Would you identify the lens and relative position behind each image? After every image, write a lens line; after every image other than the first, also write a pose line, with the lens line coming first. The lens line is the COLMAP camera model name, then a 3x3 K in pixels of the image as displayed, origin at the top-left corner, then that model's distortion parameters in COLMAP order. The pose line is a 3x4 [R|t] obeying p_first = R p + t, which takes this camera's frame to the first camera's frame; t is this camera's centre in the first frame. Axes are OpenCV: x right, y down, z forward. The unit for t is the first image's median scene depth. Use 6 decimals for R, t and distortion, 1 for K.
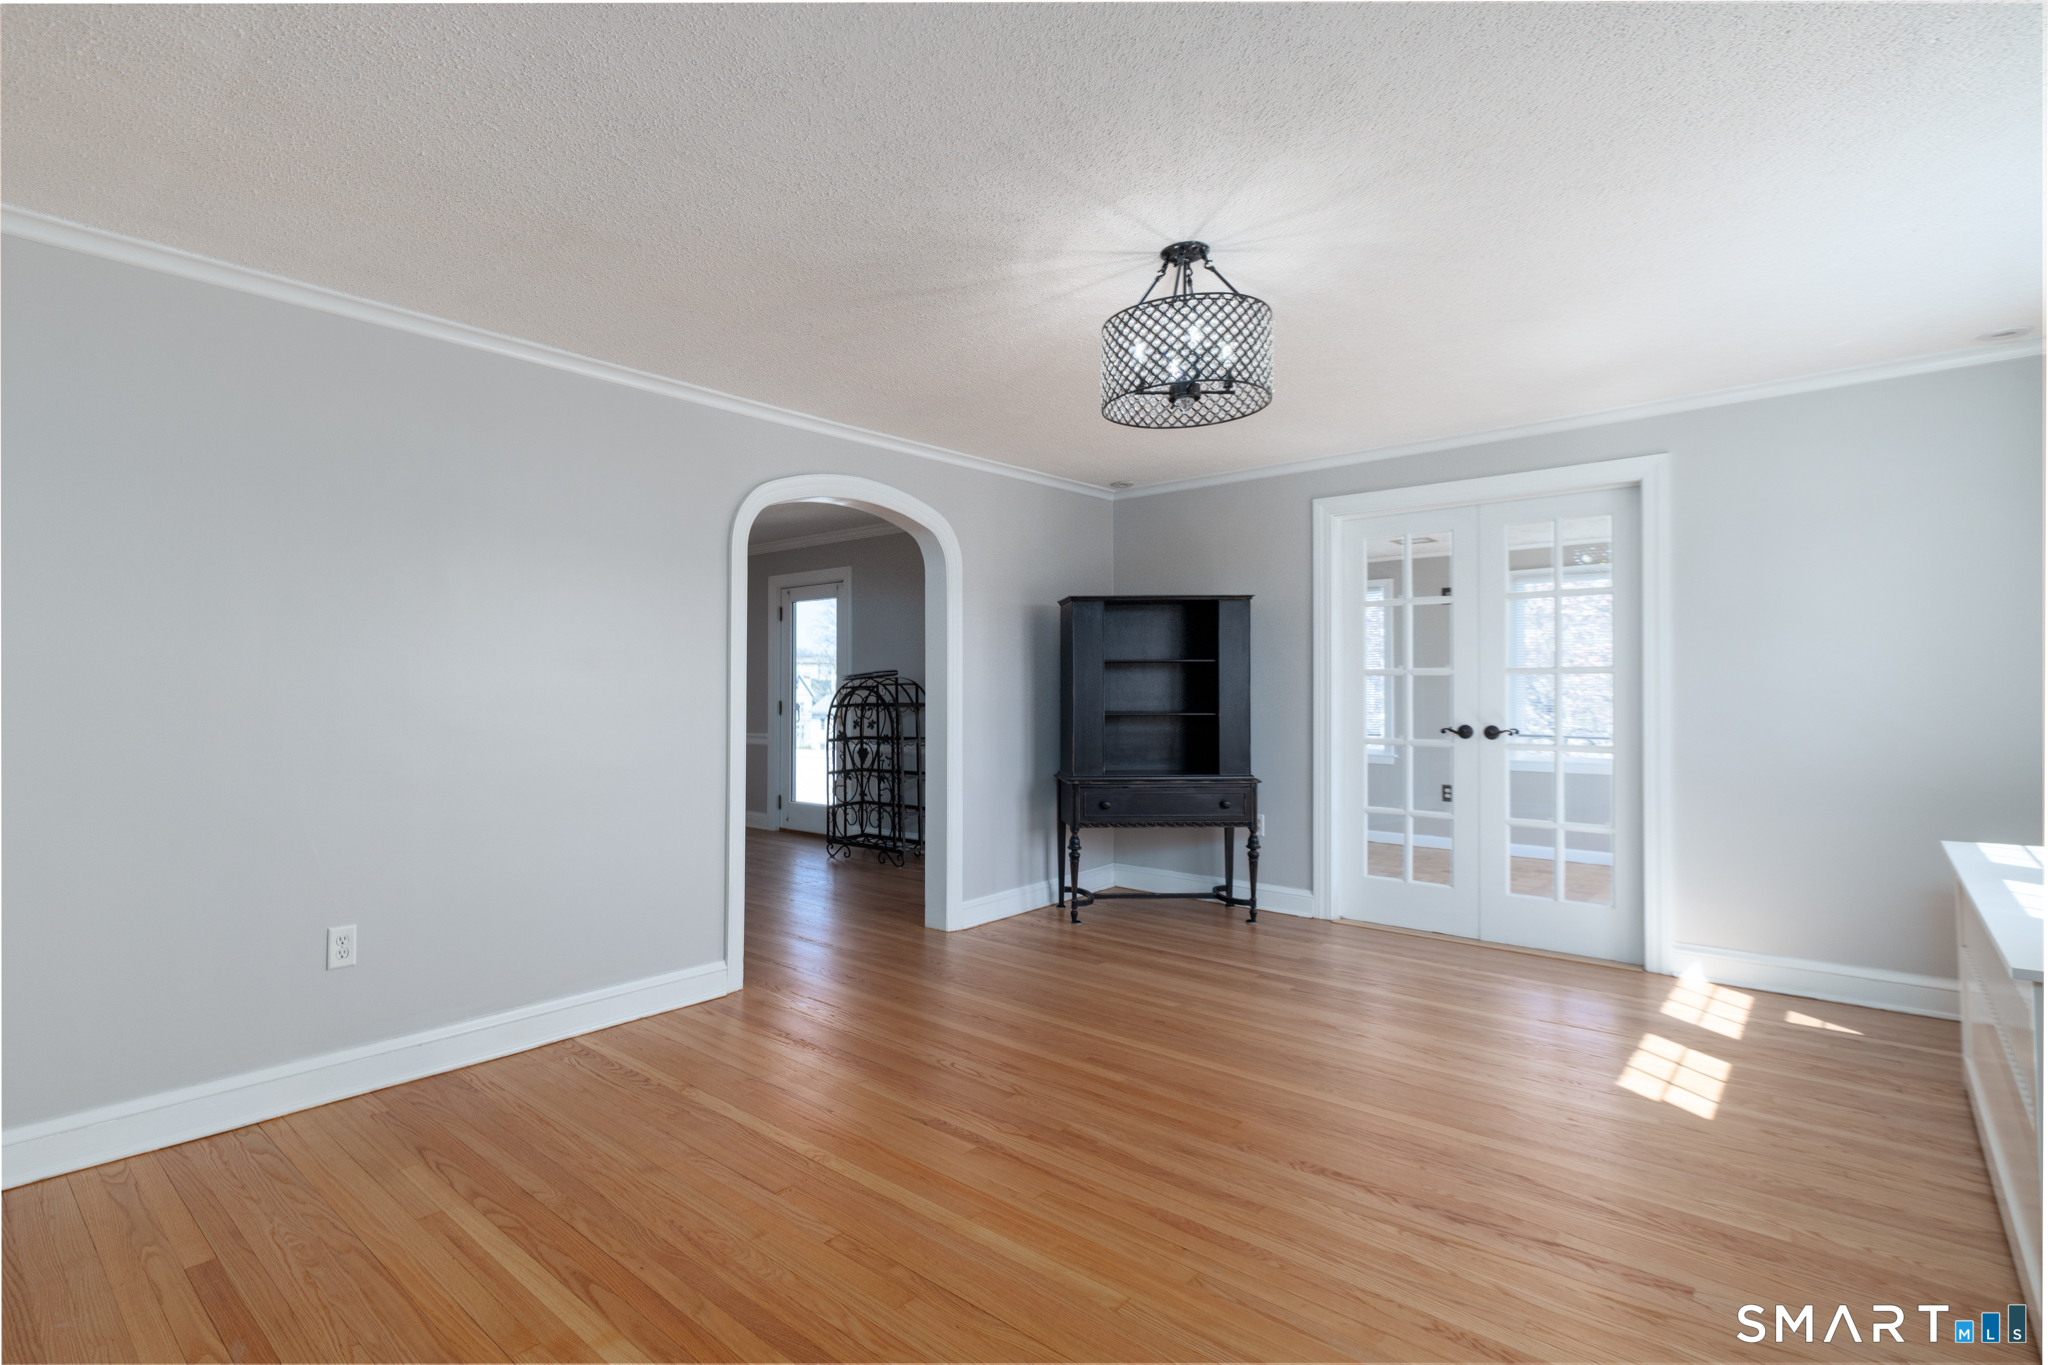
lens RADIAL K [[1080.8, 0, 953.6], [0, 1080.8, 674.4], [0, 0, 1]] dist [0.004841, 0.000266]
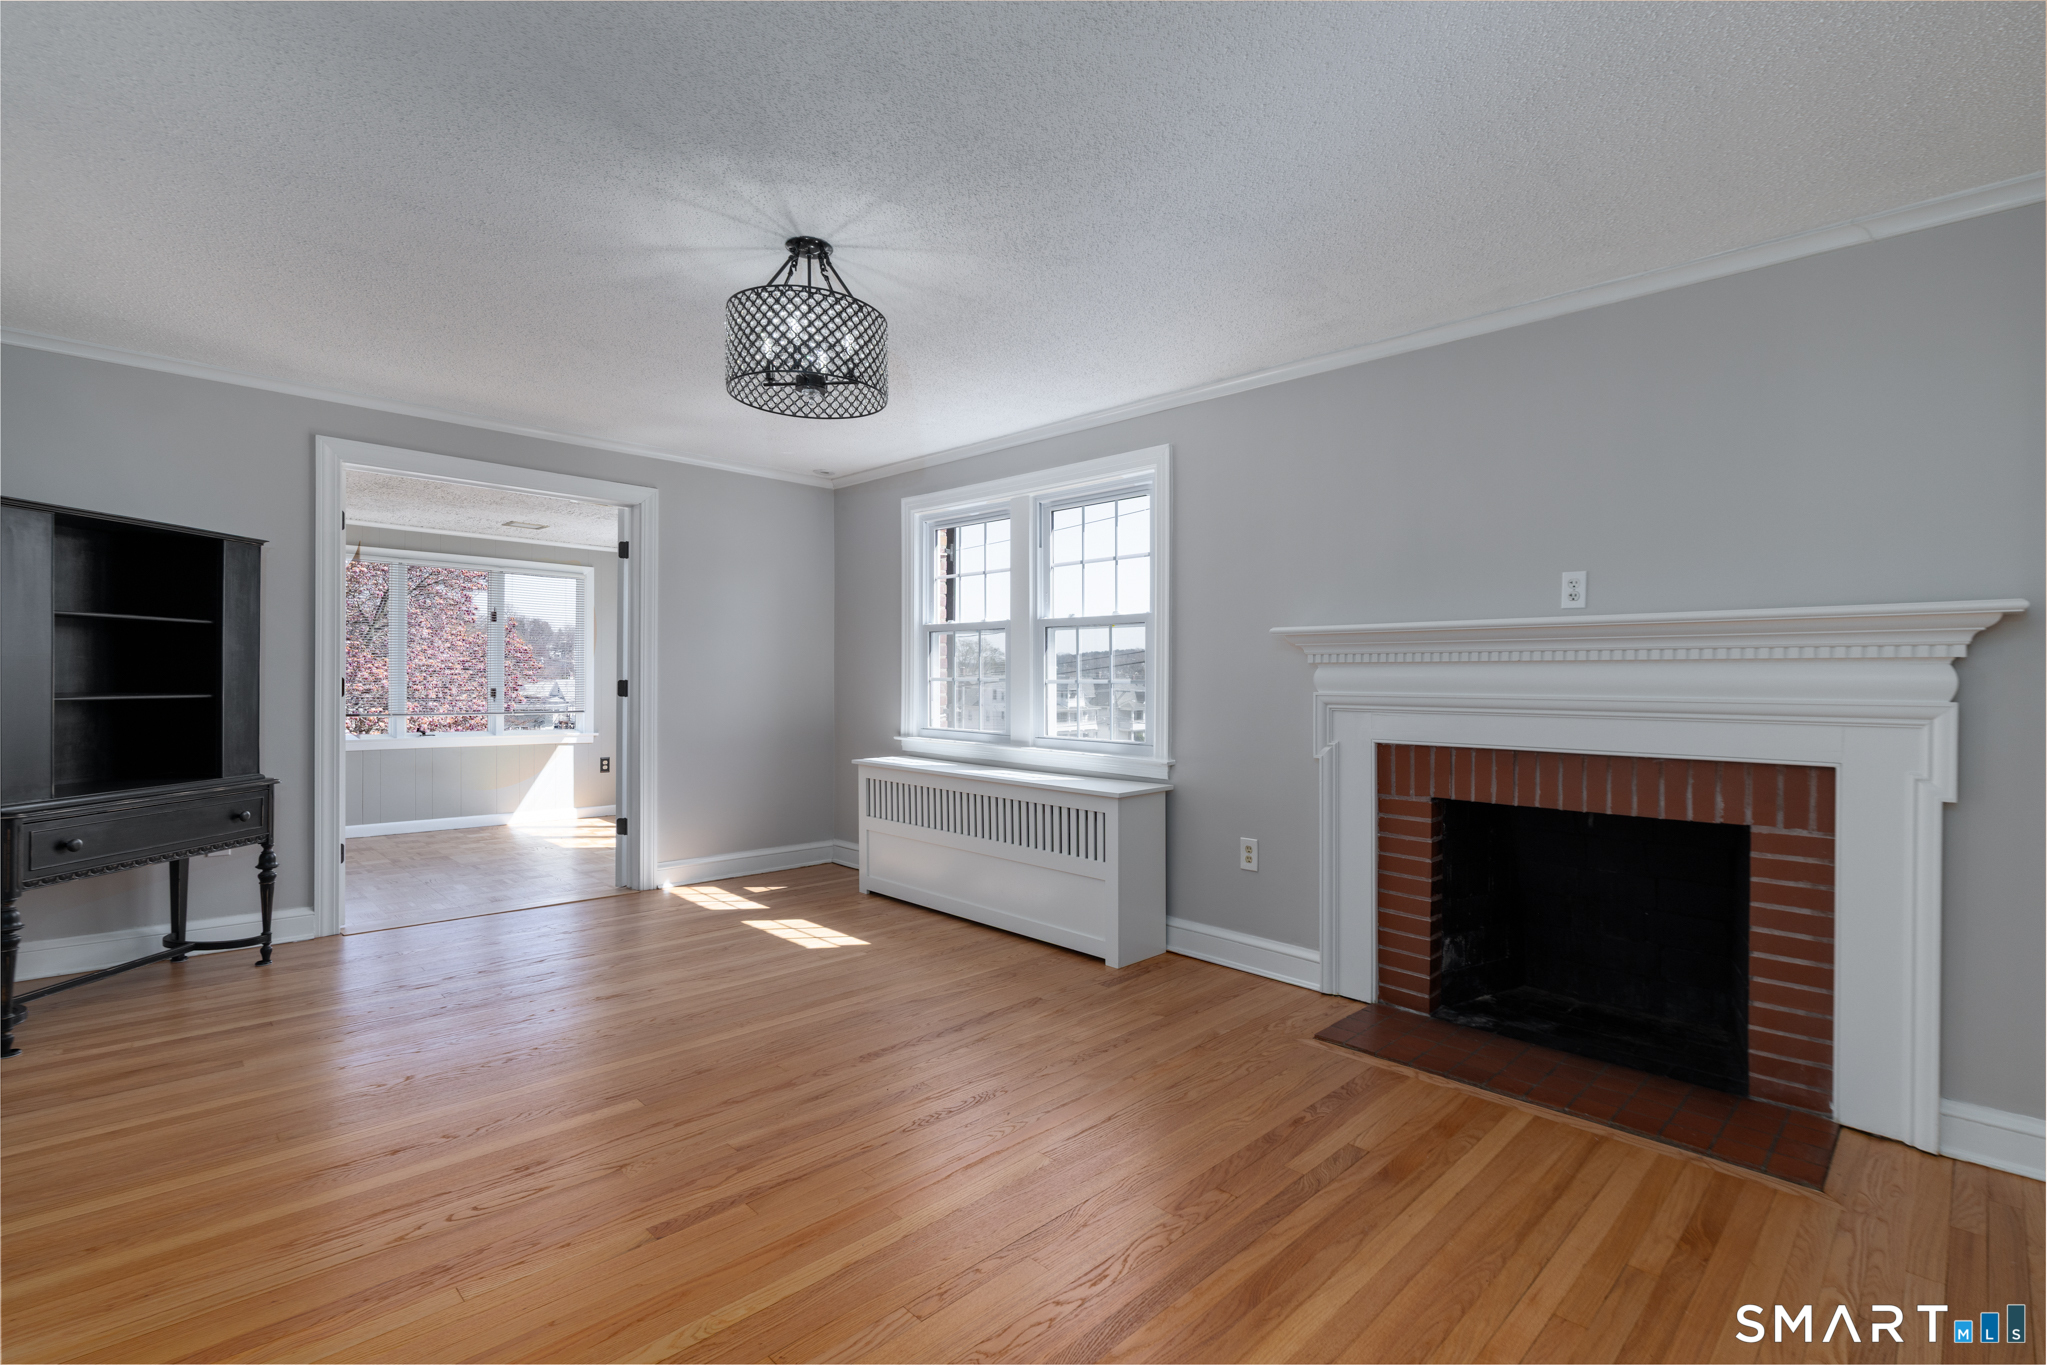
lens RADIAL K [[912.1, 0, 1099.9], [0, 912.1, 692.6], [0, 0, 1]] dist [0.013648, -0.000286]
pose [[-0.014973, -0.008330, 0.999853, -0.392246], [-0.028205, 0.999571, 0.007905, 0.013171], [-0.999490, -0.028083, -0.015202, 0.418656]]
